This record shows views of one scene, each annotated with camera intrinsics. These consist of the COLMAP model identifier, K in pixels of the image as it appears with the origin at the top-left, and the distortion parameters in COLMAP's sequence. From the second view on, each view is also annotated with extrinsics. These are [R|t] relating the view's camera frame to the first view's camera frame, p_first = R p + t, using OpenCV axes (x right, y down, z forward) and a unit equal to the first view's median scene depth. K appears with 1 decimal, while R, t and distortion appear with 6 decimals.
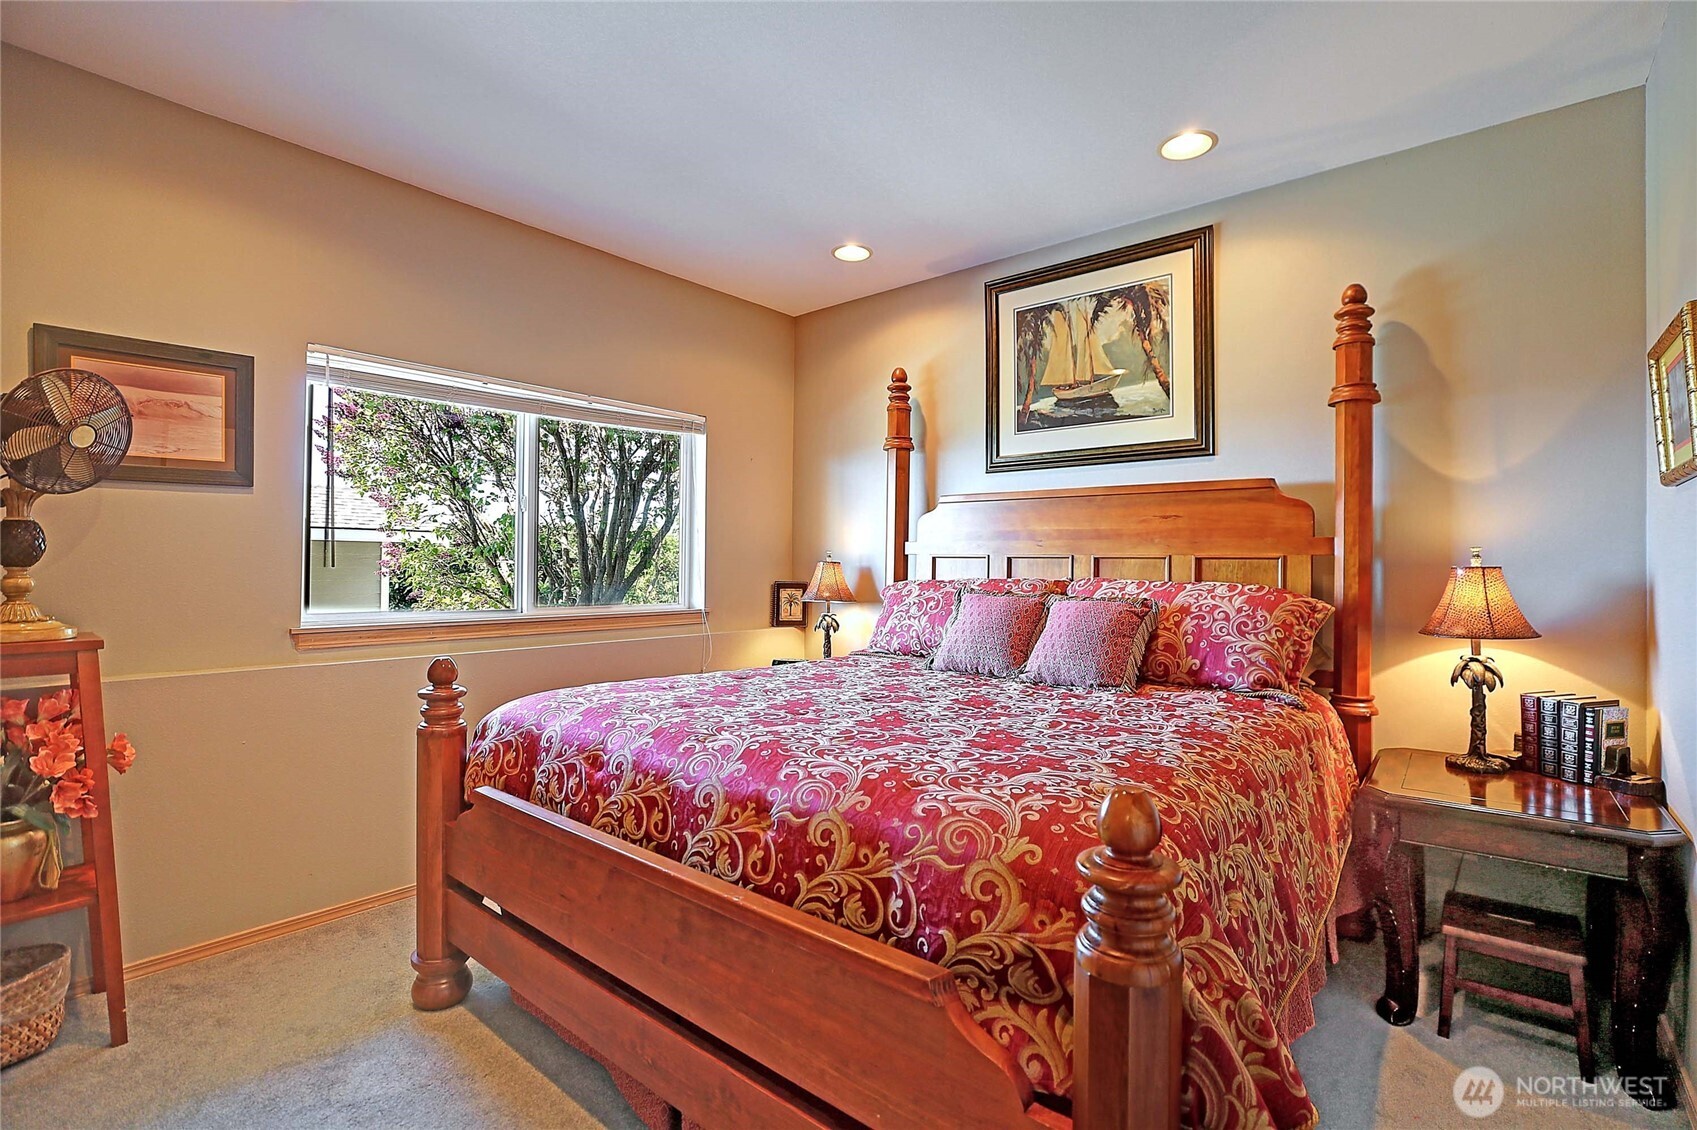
lens RADIAL K [[784.9, 0, 853.3], [0, 784.9, 560.2], [0, 0, 1]] dist [-0.011108, 0.000799]
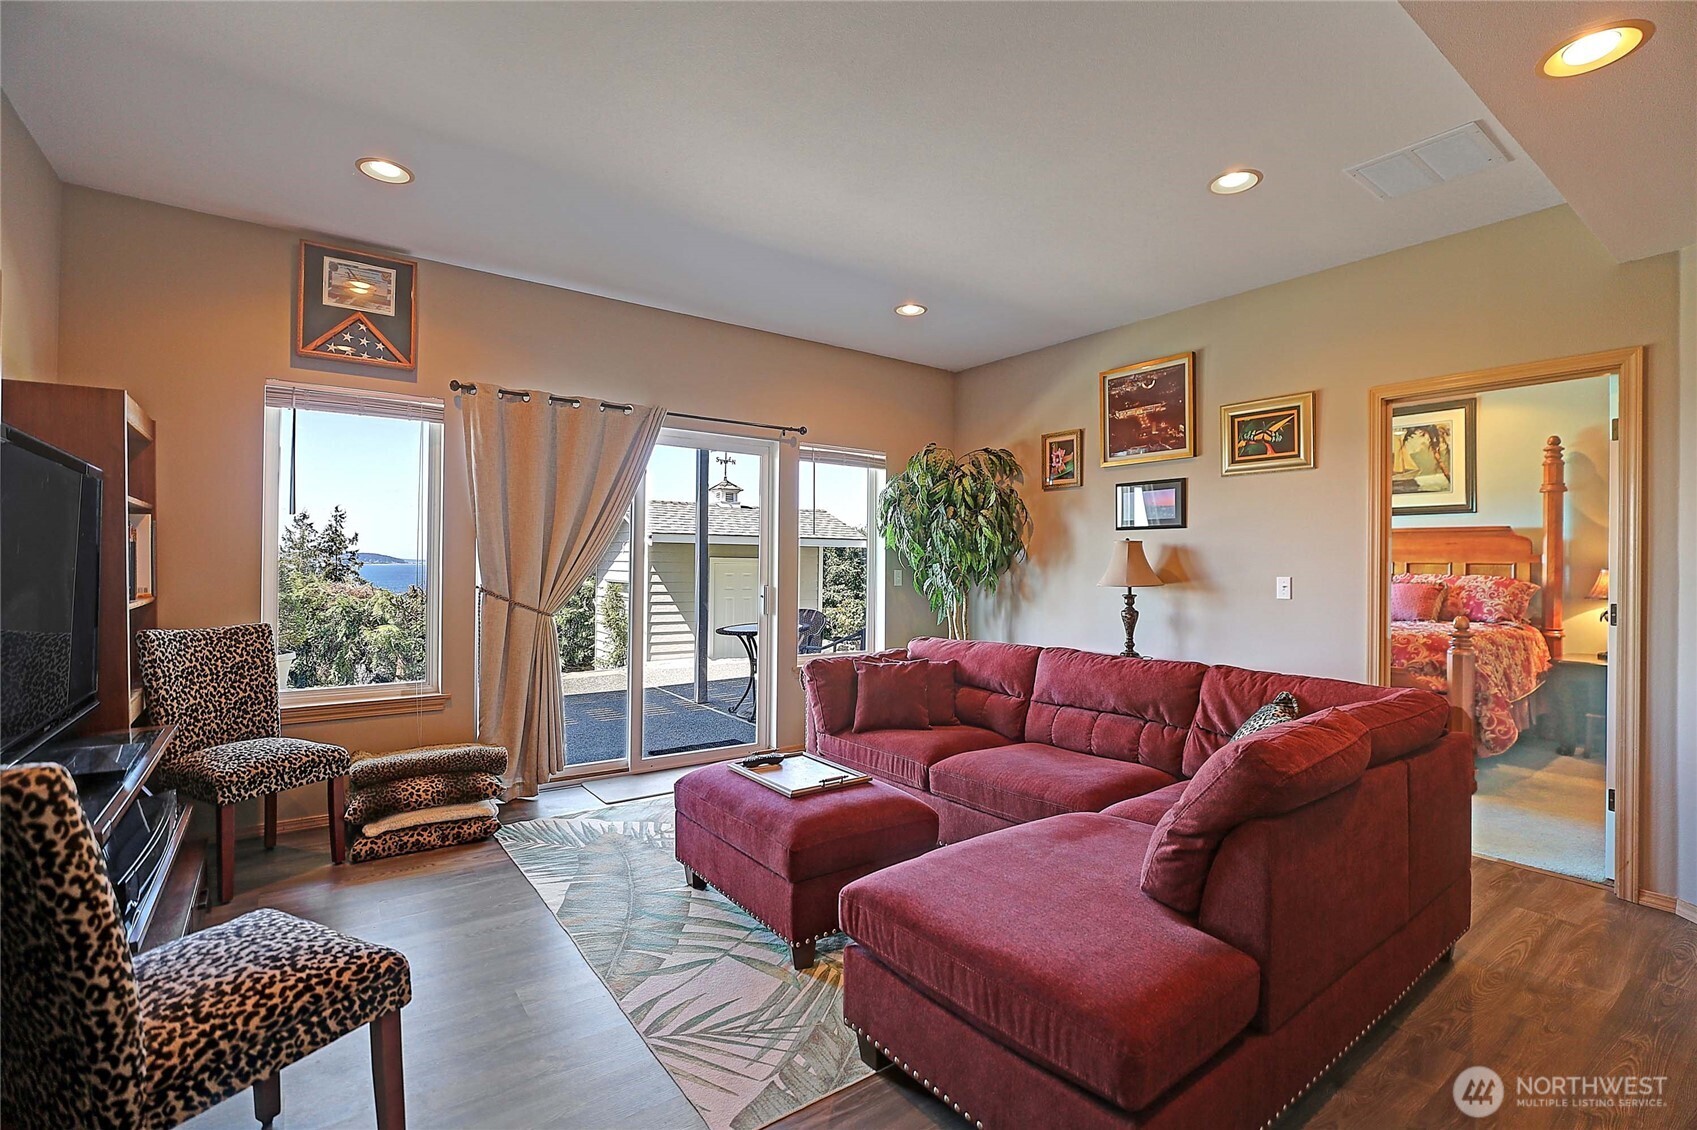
lens RADIAL K [[784.9, 0, 853.3], [0, 784.9, 560.2], [0, 0, 1]] dist [-0.011108, 0.000799]
pose [[0.974244, 0.005356, -0.225432, -0.702316], [-0.005916, 0.999981, -0.001807, 0.000743], [0.225418, 0.003094, 0.974257, -1.425002]]
